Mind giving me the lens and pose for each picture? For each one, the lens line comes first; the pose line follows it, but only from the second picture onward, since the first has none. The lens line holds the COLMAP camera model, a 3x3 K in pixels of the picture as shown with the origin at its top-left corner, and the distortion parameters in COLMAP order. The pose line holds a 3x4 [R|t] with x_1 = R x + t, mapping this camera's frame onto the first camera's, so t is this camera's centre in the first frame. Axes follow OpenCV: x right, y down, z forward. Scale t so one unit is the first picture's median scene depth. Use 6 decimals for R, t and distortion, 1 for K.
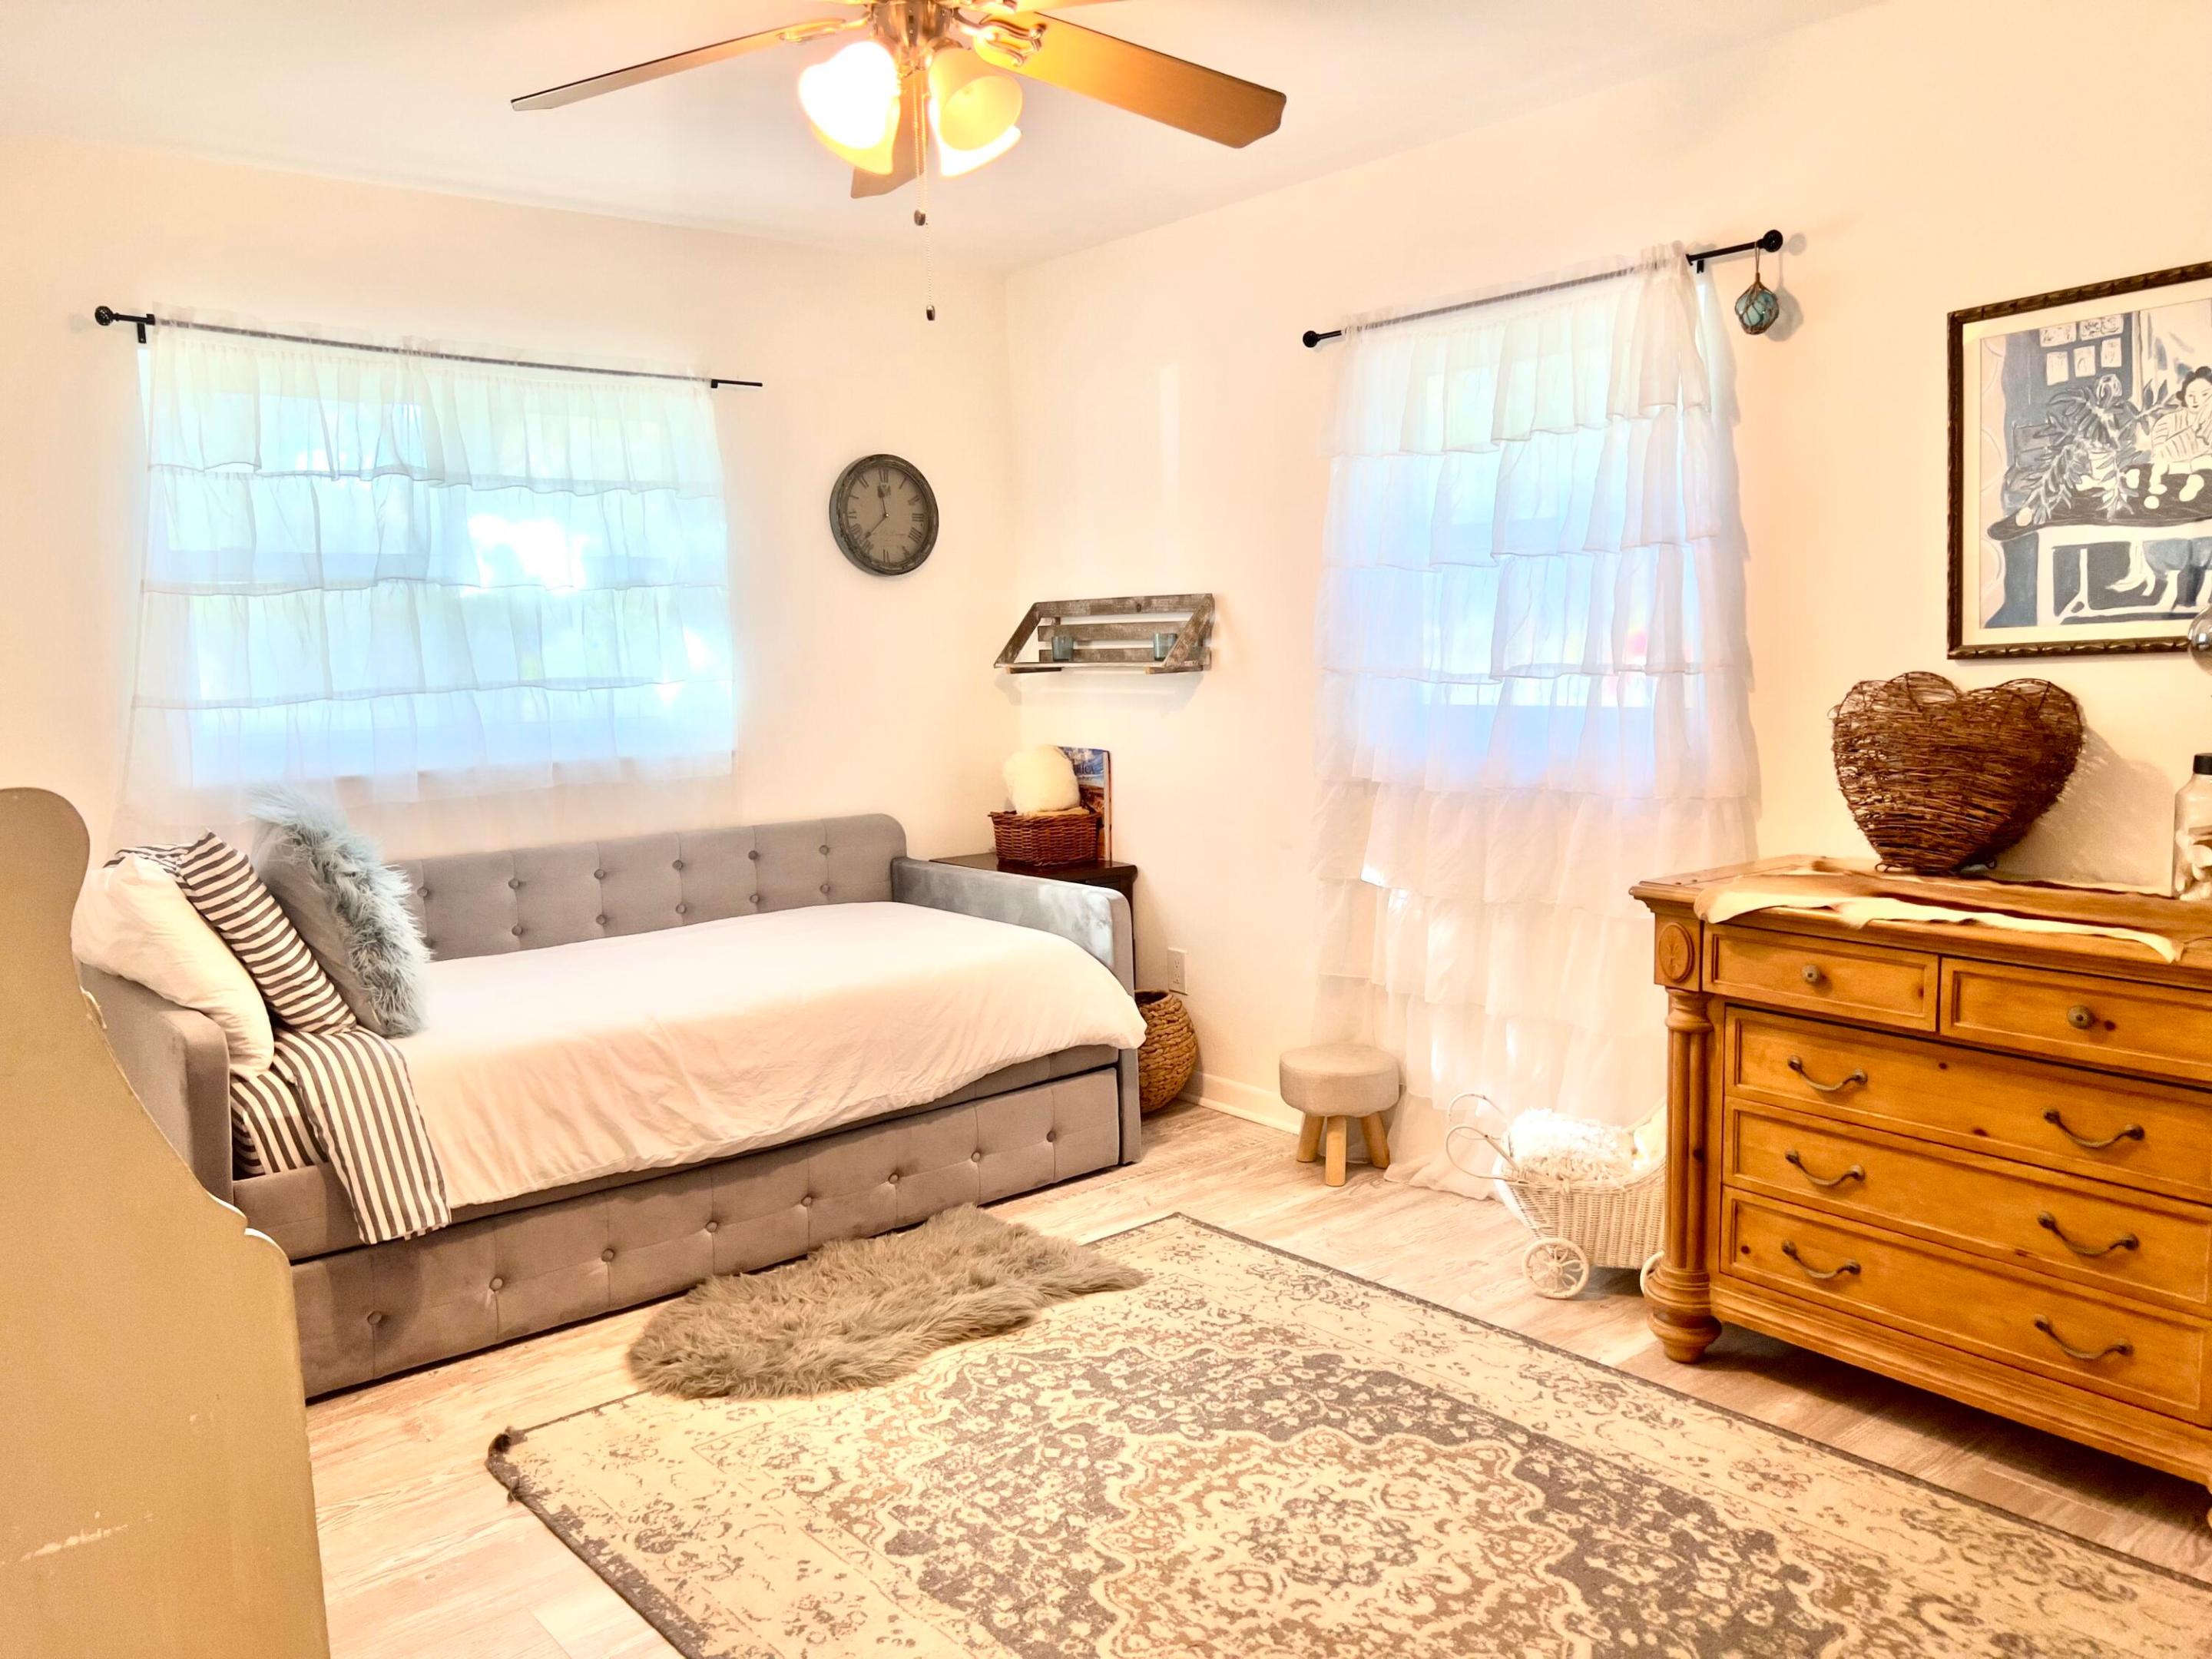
lens RADIAL K [[1690.9, 0, 1148.6], [0, 1690.9, 816.0], [0, 0, 1]] dist [0.081625, -0.097487]
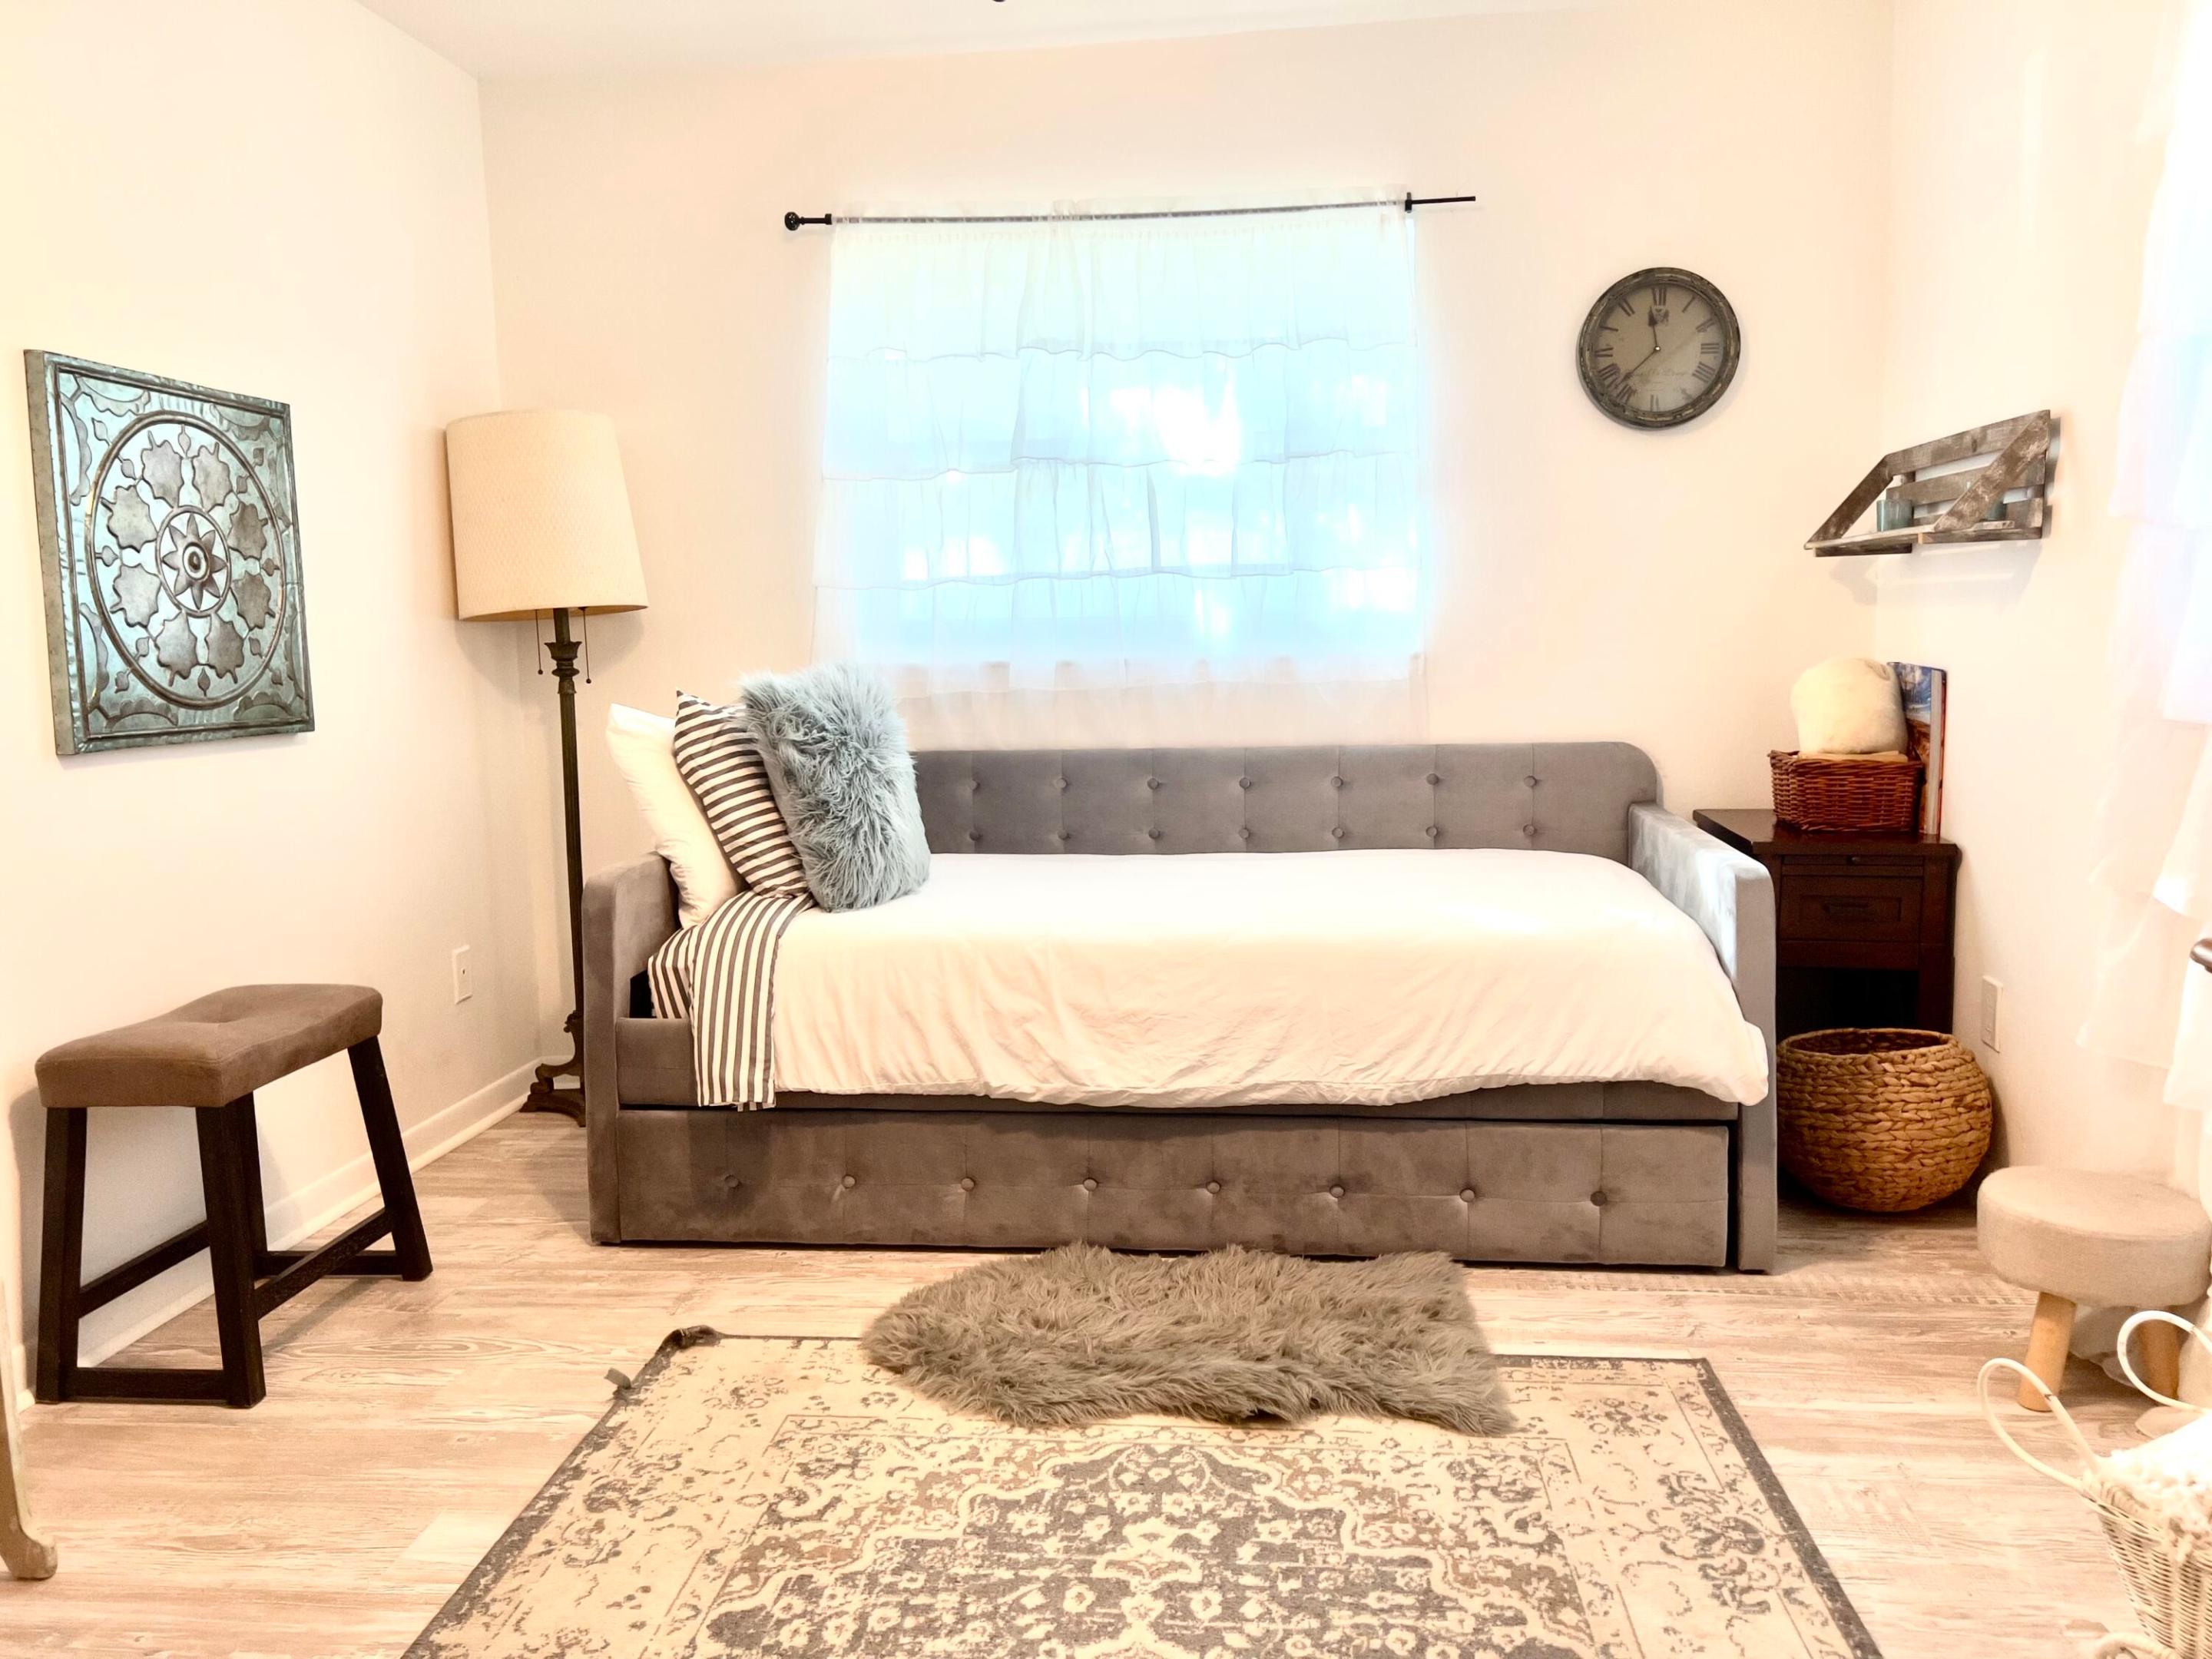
lens RADIAL K [[1690.9, 0, 1148.6], [0, 1690.9, 816.0], [0, 0, 1]] dist [0.081625, -0.097487]
pose [[0.678326, 0.090620, -0.729151, 0.365619], [-0.073840, 0.995749, 0.055060, 0.007092], [0.731041, 0.016492, 0.682134, 0.434867]]
